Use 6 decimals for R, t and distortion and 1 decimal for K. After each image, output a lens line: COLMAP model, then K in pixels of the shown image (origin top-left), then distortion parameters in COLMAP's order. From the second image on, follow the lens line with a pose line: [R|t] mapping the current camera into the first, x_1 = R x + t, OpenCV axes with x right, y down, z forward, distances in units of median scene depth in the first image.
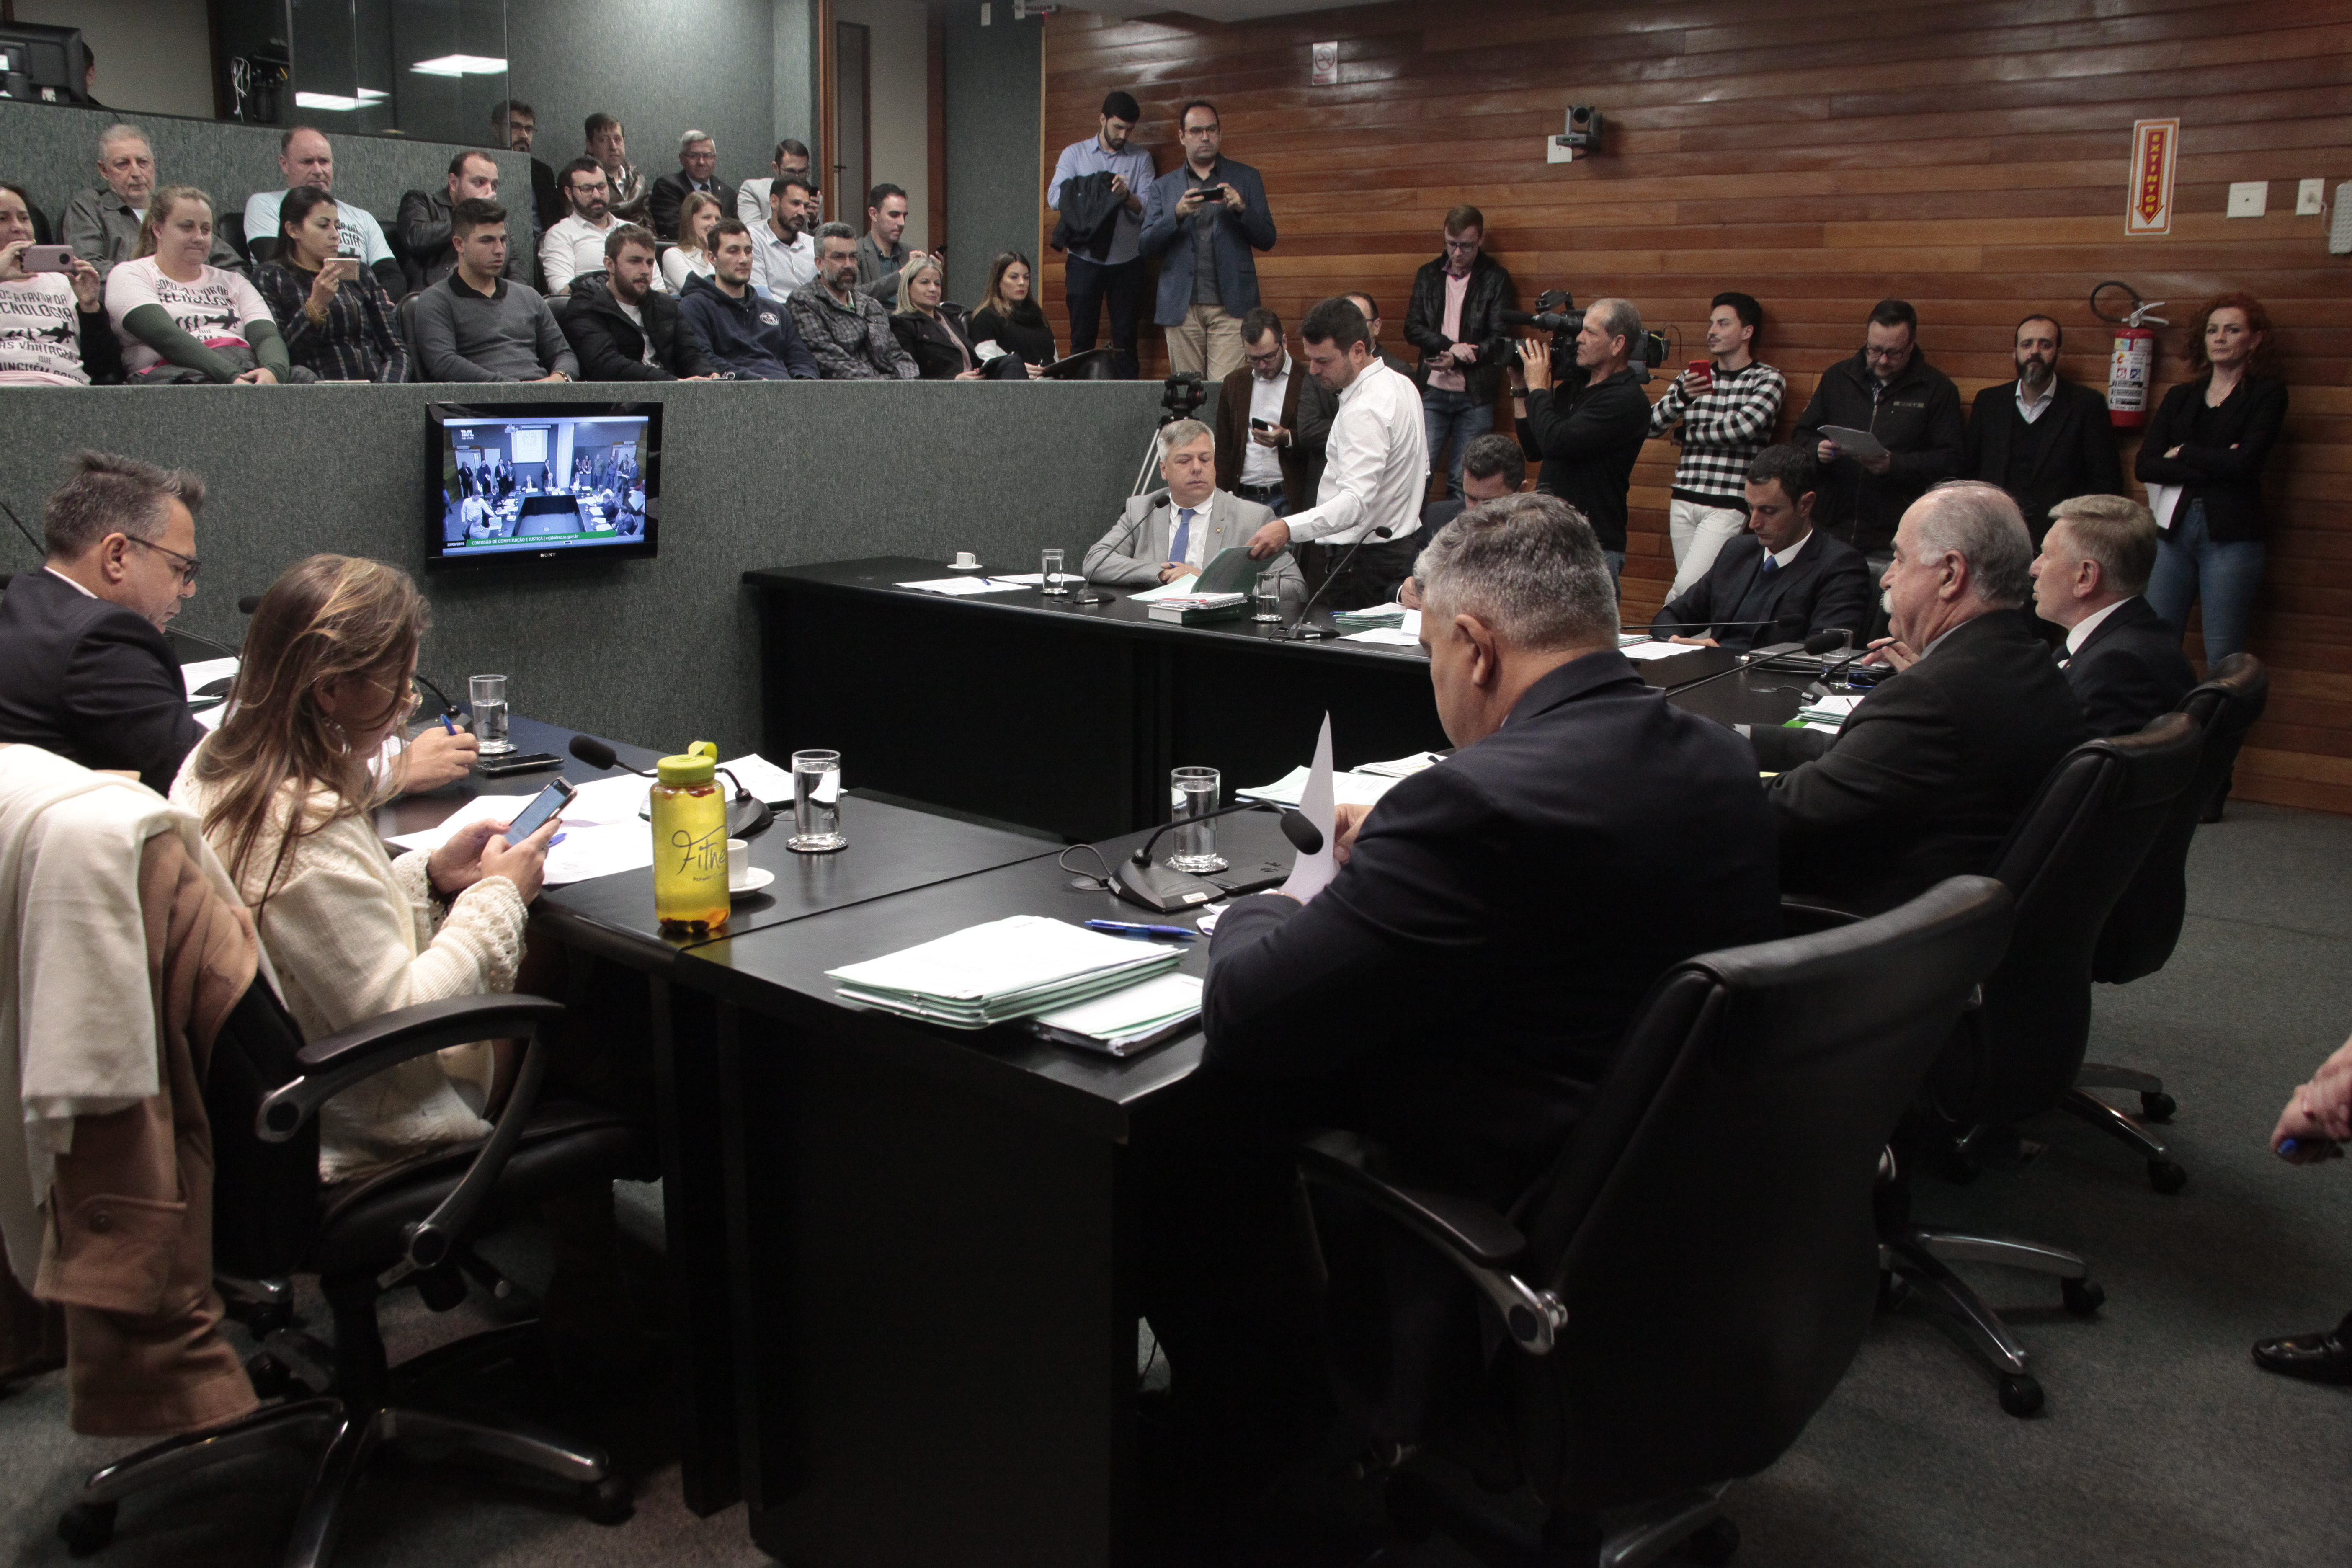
lens RADIAL K [[1886.5, 0, 1176.0], [0, 1886.5, 784.0], [0, 0, 1]] dist [-0.159875, 0.128013]
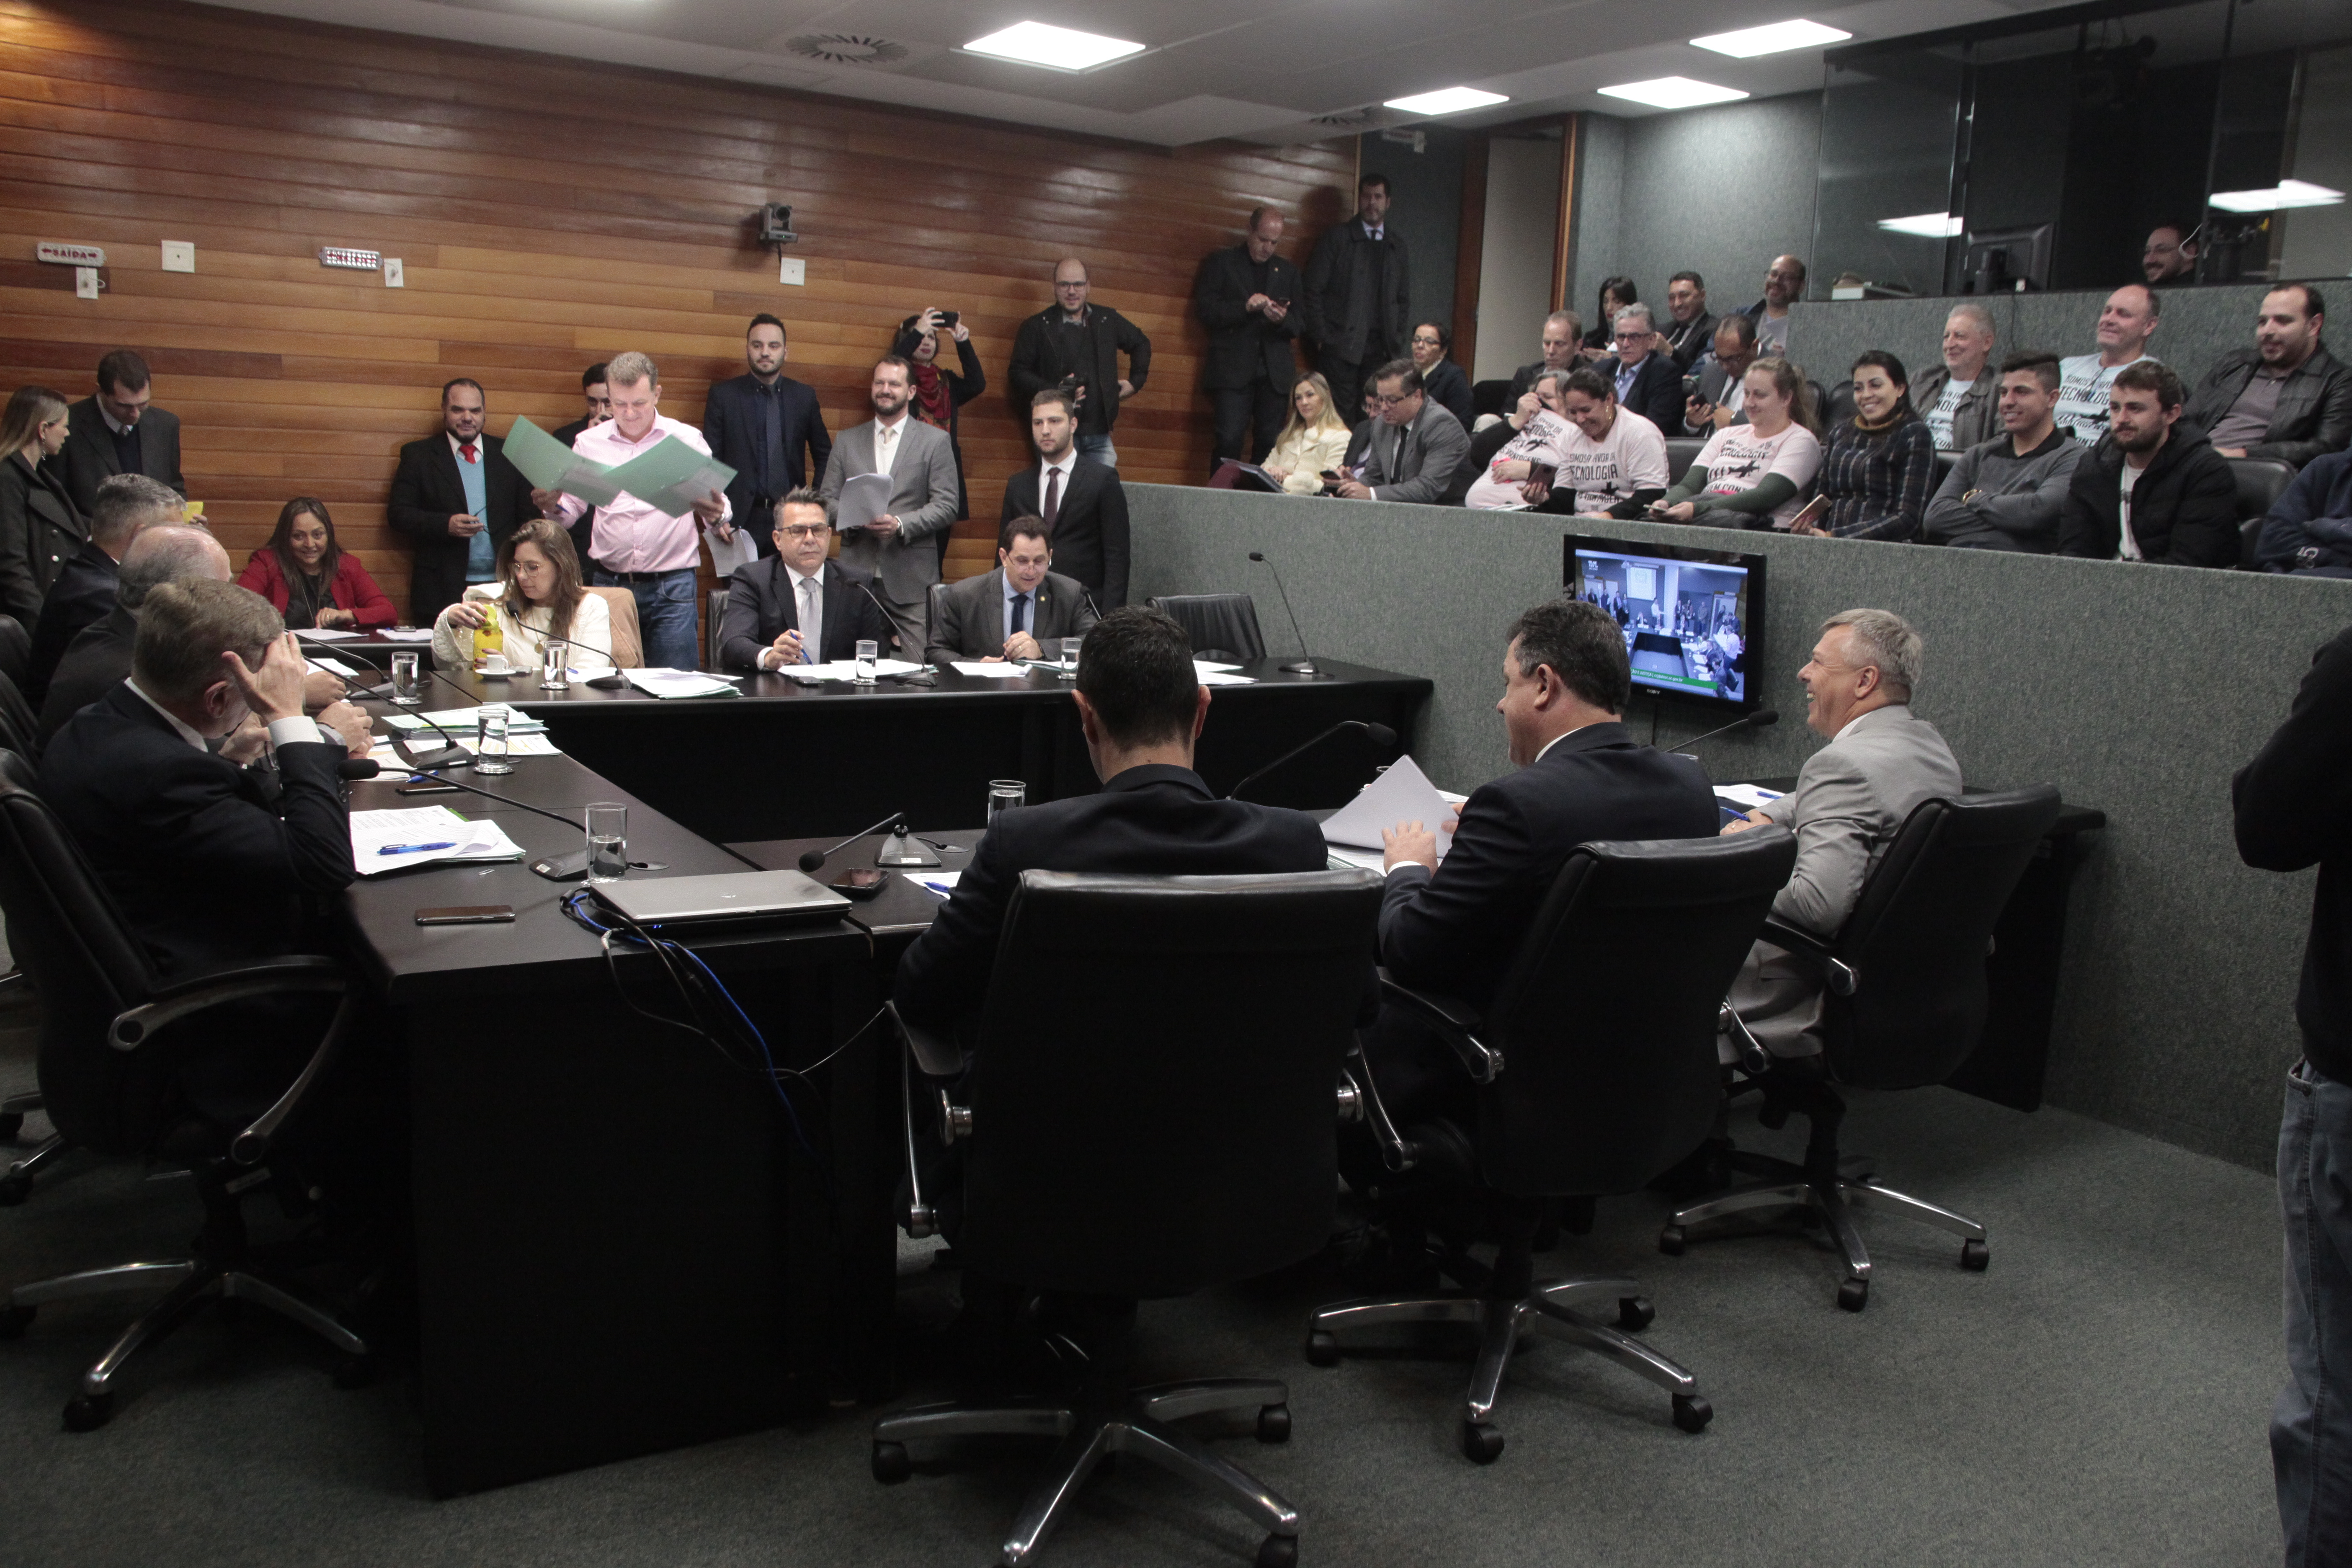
lens RADIAL K [[1886.5, 0, 1176.0], [0, 1886.5, 784.0], [0, 0, 1]] dist [-0.159875, 0.128013]
pose [[-0.292289, 0.128869, -0.947607, 0.615039], [-0.260549, 0.942664, 0.208563, -0.189574], [0.920153, 0.307858, -0.241954, 0.873291]]
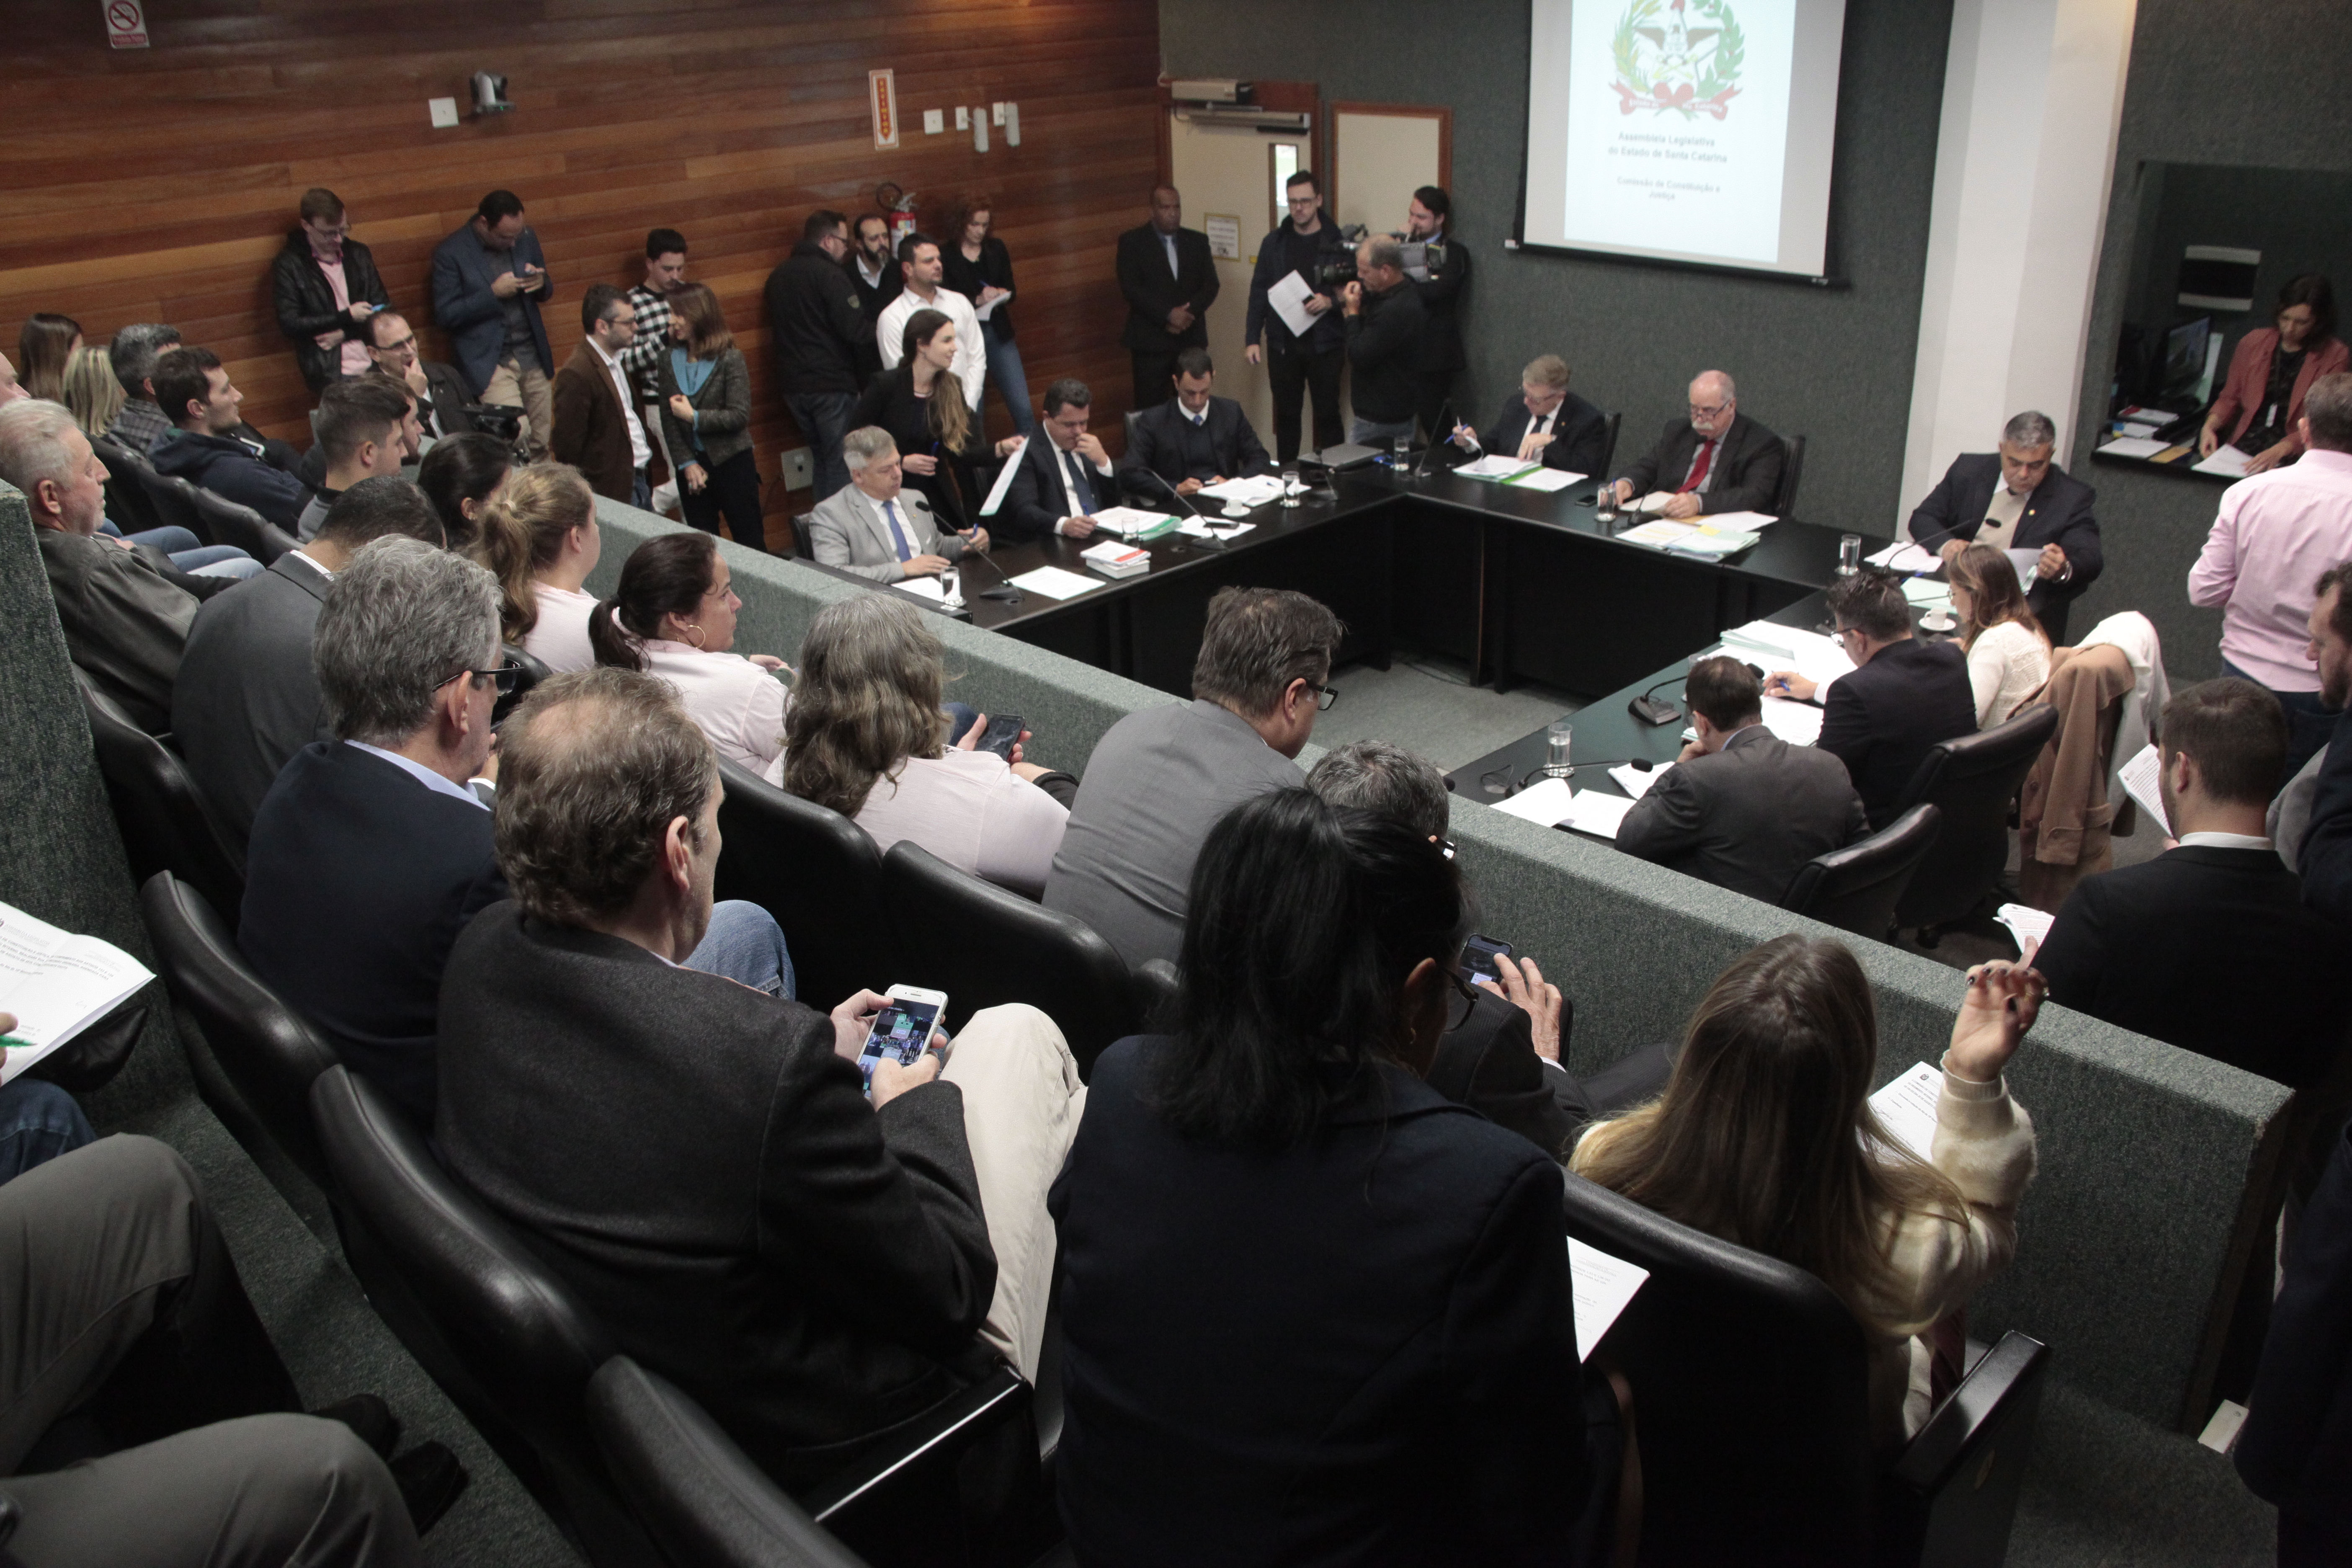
lens RADIAL K [[1870.0, 0, 1185.5], [0, 1870.0, 795.3], [0, 0, 1]] dist [-0.165753, 0.124803]
pose [[0.087805, -0.427610, 0.899689, -1.008176], [0.244673, 0.884767, 0.396639, -0.368417], [-0.965622, 0.185302, 0.182312, 0.588815]]
